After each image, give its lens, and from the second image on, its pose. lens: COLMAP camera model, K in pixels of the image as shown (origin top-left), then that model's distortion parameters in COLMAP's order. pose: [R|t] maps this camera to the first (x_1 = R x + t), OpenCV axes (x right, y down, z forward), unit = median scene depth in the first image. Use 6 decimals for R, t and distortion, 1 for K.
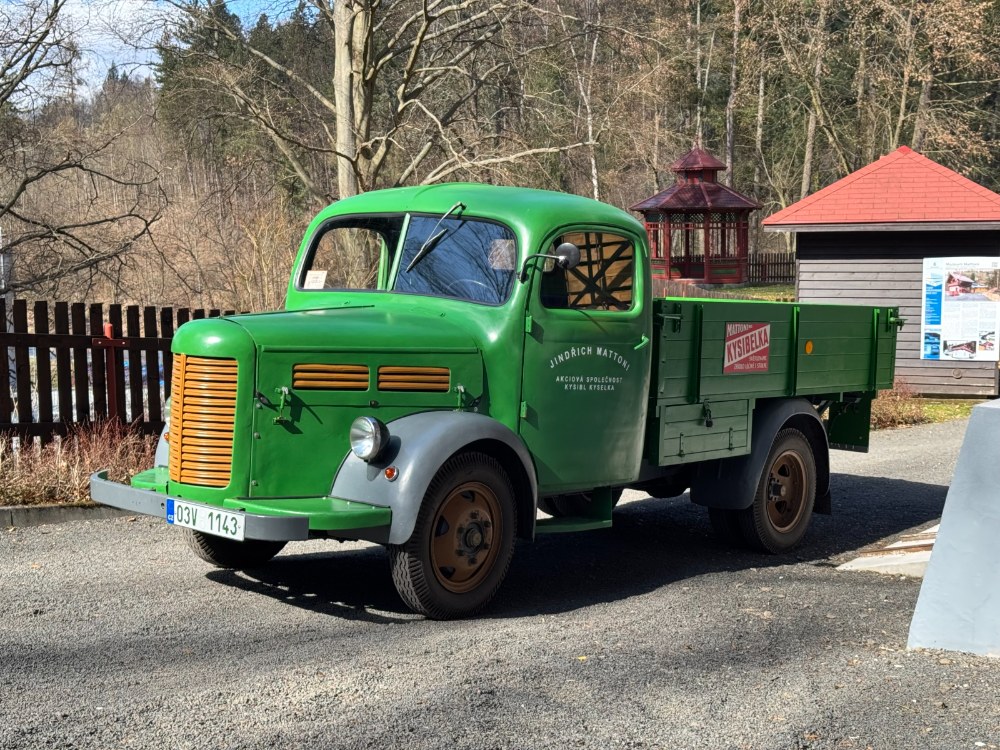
lens RADIAL K [[1402.0, 0, 500.0], [0, 1402.0, 375.0], [0, 0, 1]] dist [0.002559, 0.010348]
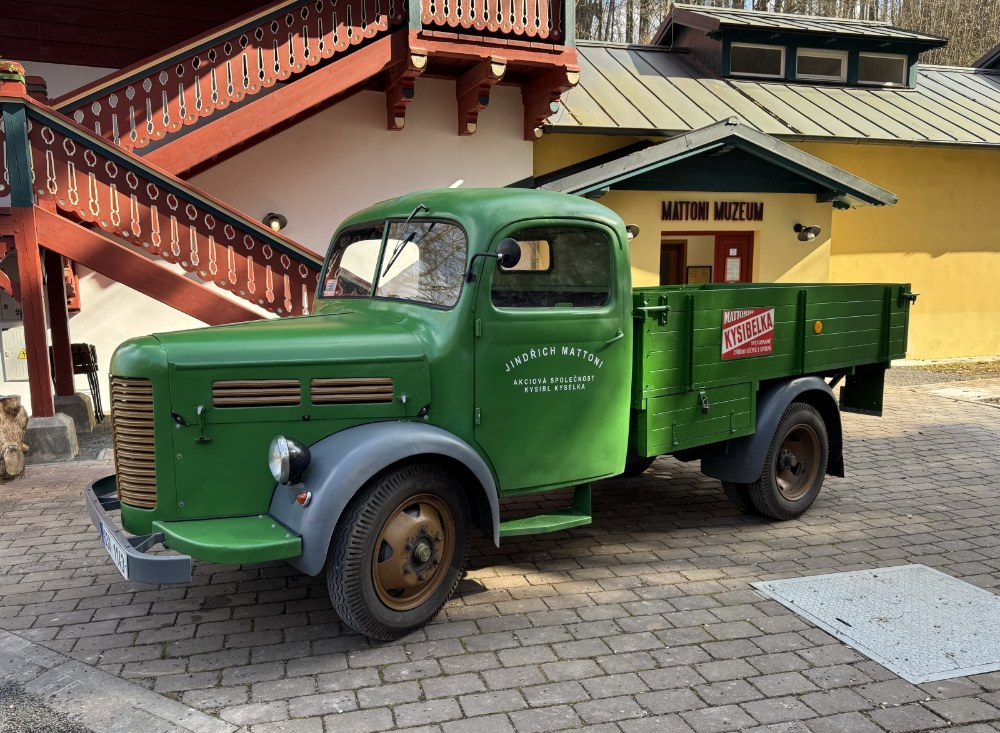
lens RADIAL K [[841.1, 0, 500.0], [0, 841.1, 366.5], [0, 0, 1]] dist [0.000230, -0.001345]
pose [[0.980795, -0.022019, -0.193796, 0.117771], [0.030798, 0.998626, 0.042406, -0.027102], [0.192596, -0.047560, 0.980125, 0.356620]]
